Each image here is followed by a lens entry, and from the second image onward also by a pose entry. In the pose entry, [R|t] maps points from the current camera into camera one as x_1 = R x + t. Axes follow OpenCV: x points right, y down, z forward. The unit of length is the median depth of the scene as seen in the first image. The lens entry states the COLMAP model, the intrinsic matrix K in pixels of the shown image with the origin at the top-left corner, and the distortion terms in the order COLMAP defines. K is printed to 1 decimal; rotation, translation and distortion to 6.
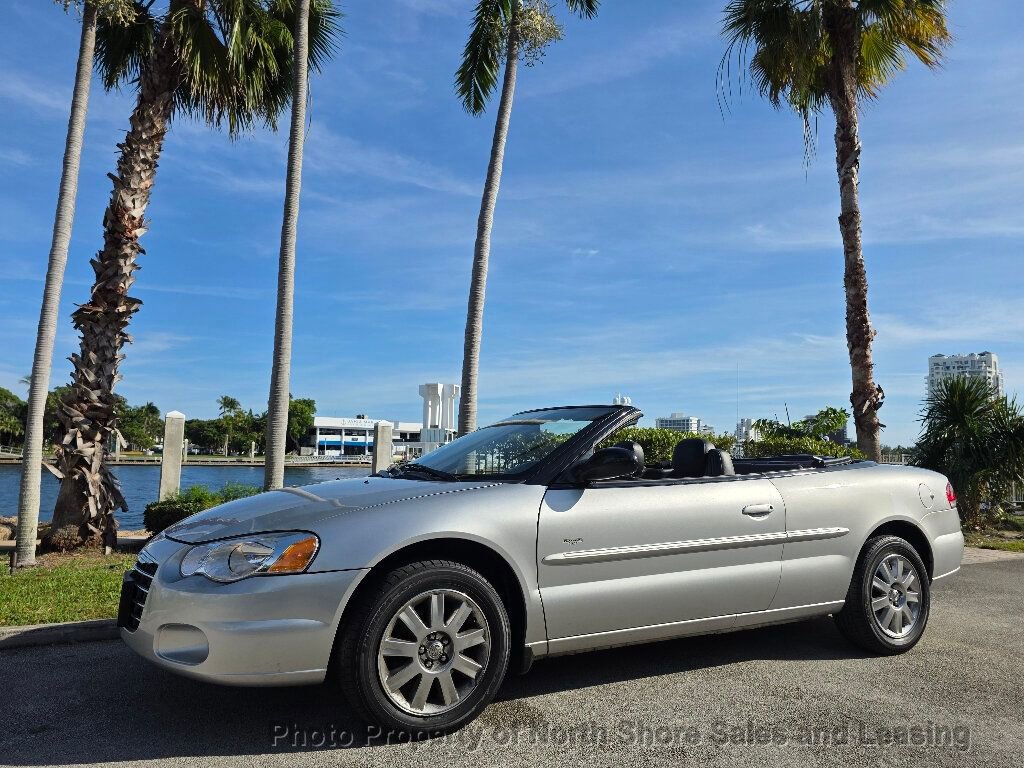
lens RADIAL K [[688.4, 0, 519.0], [0, 688.4, 393.0], [0, 0, 1]] dist [0.067668, -0.064728]
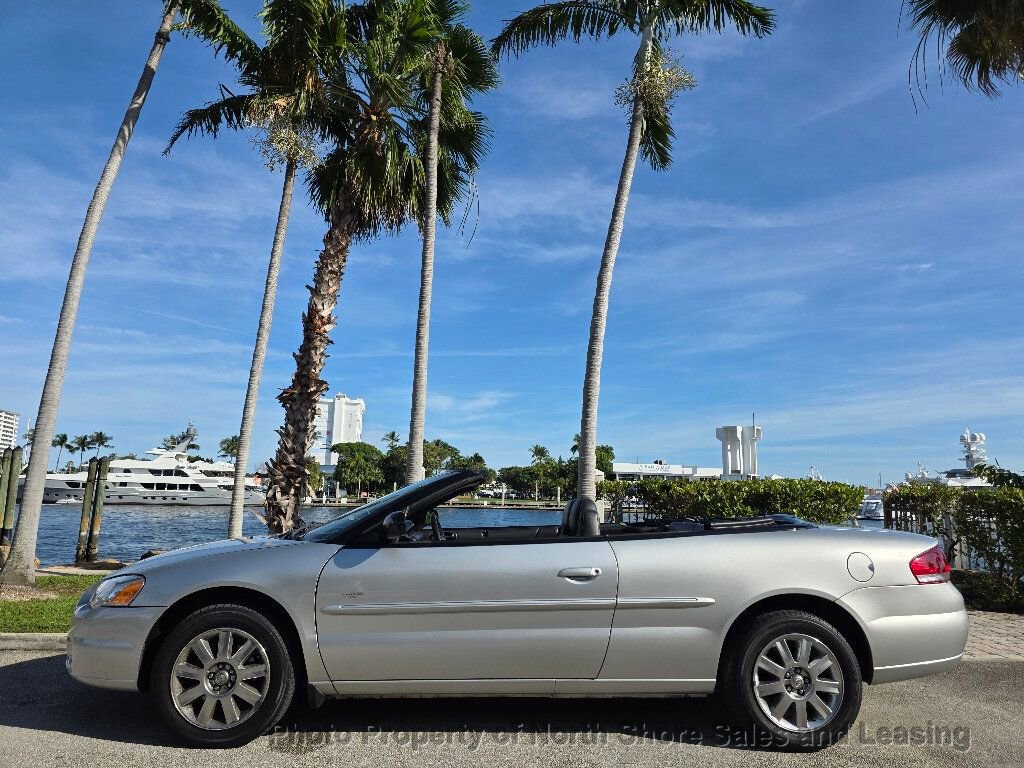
lens RADIAL K [[688.4, 0, 517.5], [0, 688.4, 387.2], [0, 0, 1]] dist [0.067668, -0.064728]
pose [[0.903543, -0.066441, -0.423315, 0.284129], [0.035431, 0.996107, -0.080718, -0.008654], [0.427030, 0.057933, 0.902380, 0.019896]]
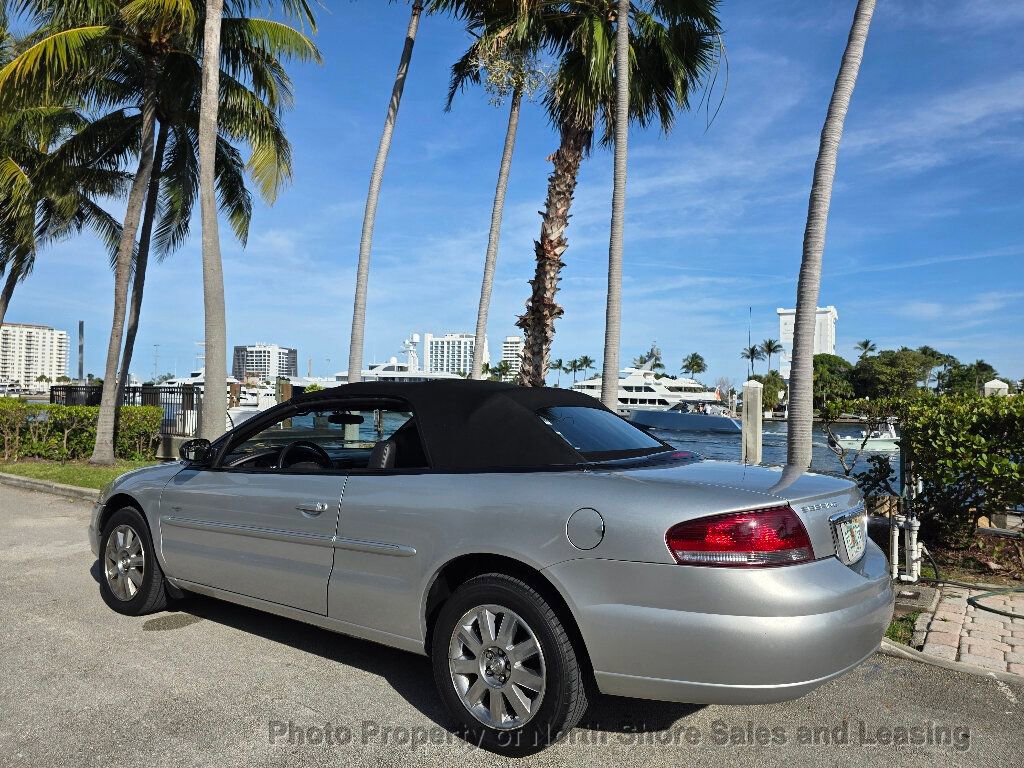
lens RADIAL K [[688.4, 0, 519.6], [0, 688.4, 385.0], [0, 0, 1]] dist [0.067668, -0.064728]
pose [[0.452867, -0.031975, -0.891004, 0.531916], [0.073536, 0.997291, 0.001587, 0.008554], [0.888540, -0.066239, 0.453992, 0.335725]]
